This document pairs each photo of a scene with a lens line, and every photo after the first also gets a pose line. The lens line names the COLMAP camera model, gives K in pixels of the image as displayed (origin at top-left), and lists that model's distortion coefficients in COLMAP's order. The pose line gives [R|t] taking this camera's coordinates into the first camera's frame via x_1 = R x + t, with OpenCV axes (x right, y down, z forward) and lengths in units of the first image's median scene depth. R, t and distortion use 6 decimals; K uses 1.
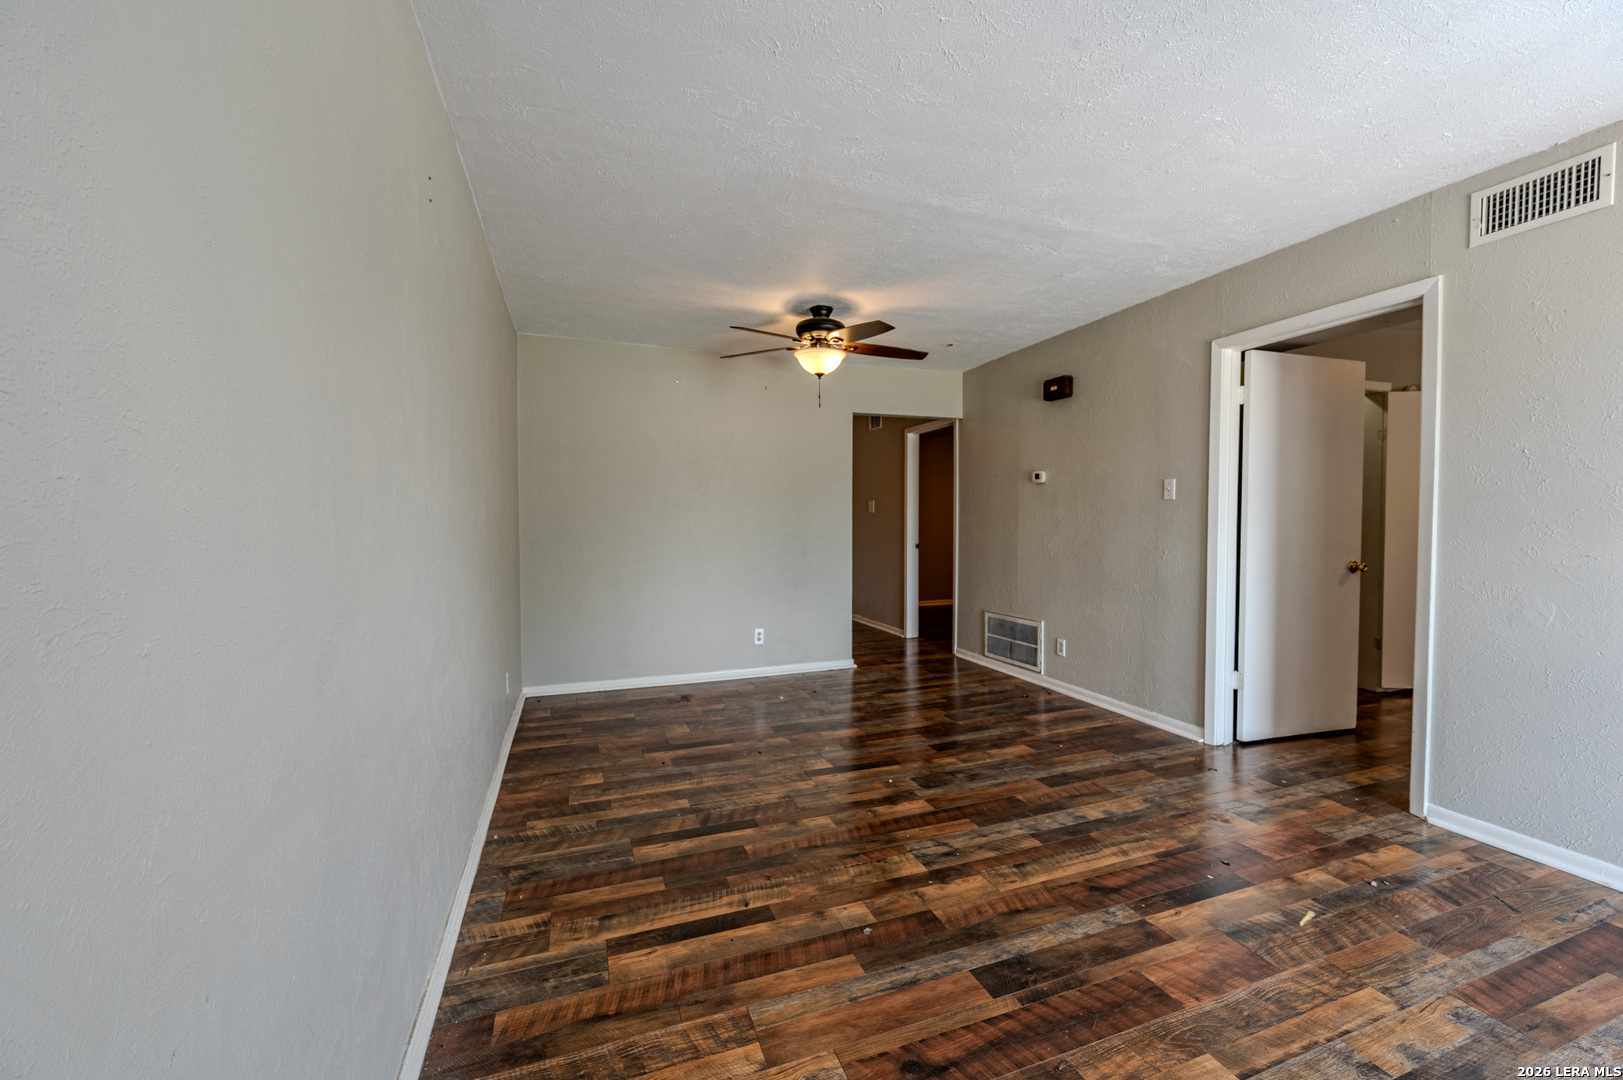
lens RADIAL K [[633.8, 0, 795.8], [0, 633.8, 536.6], [0, 0, 1]] dist [-0.000162, 0.000175]
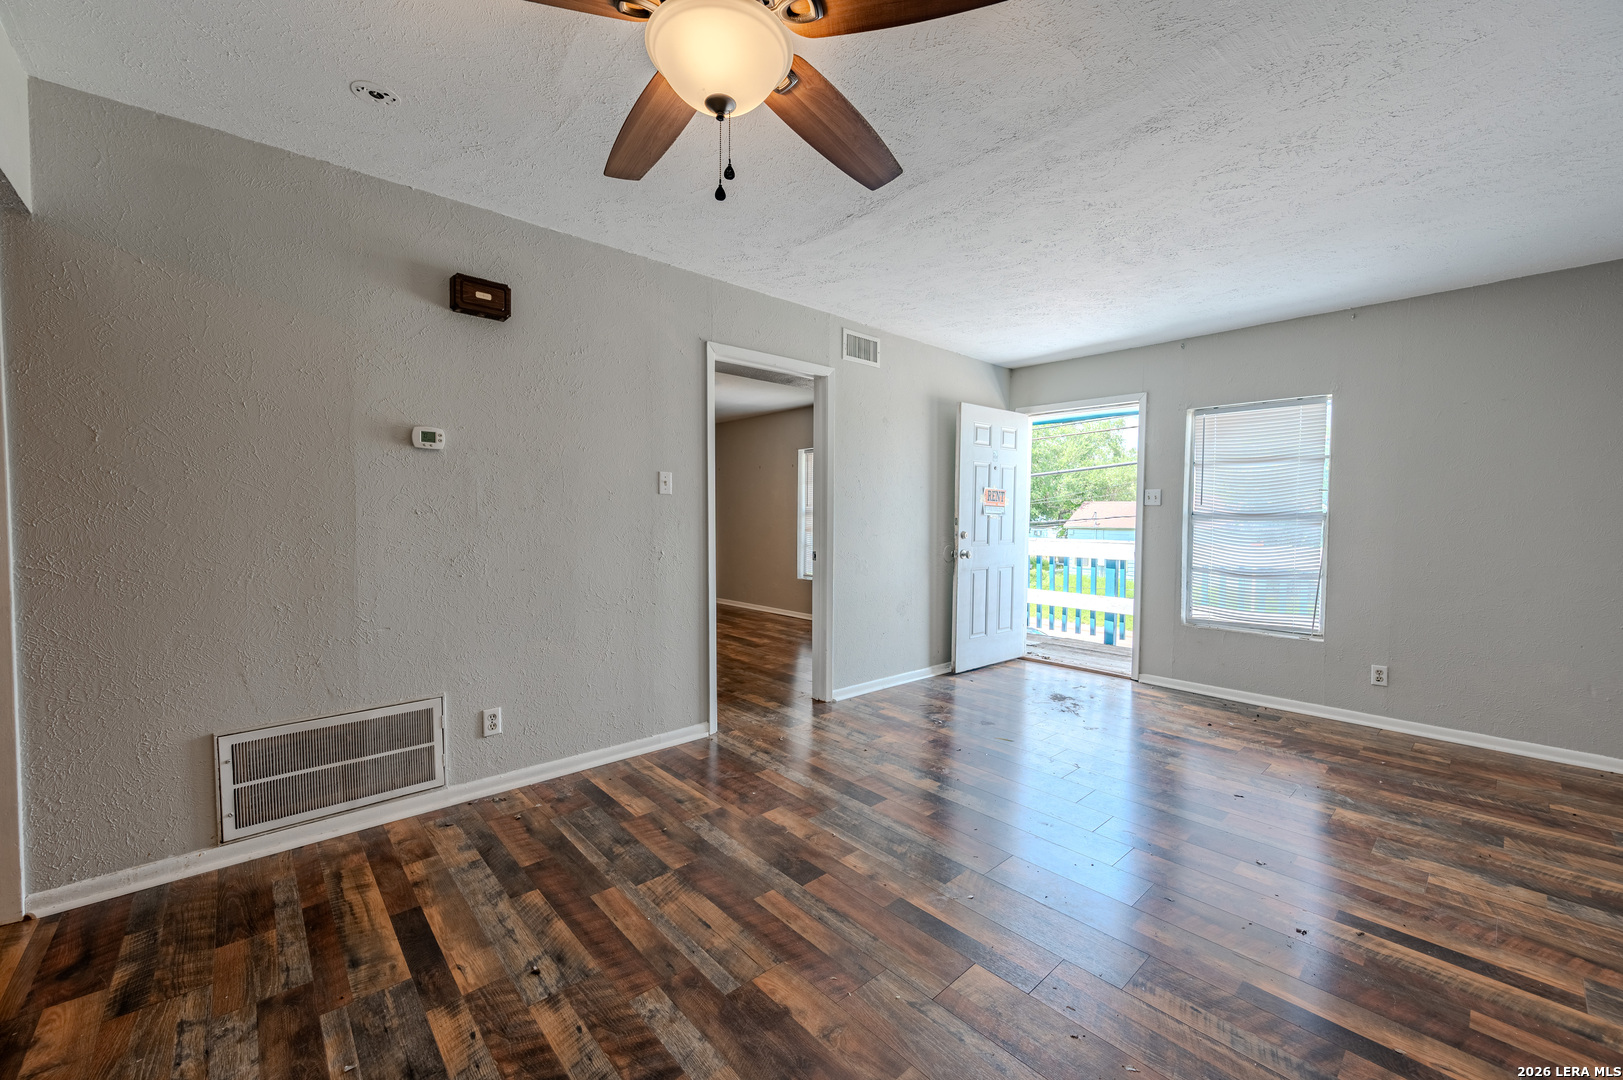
lens RADIAL K [[637.8, 0, 818.0], [0, 637.8, 533.6], [0, 0, 1]] dist [-0.001788, 0.000317]
pose [[-0.396302, -0.025978, 0.917752, -0.333166], [0.020026, 0.999117, 0.036929, -0.030534], [-0.917902, 0.033014, -0.395432, 1.148886]]
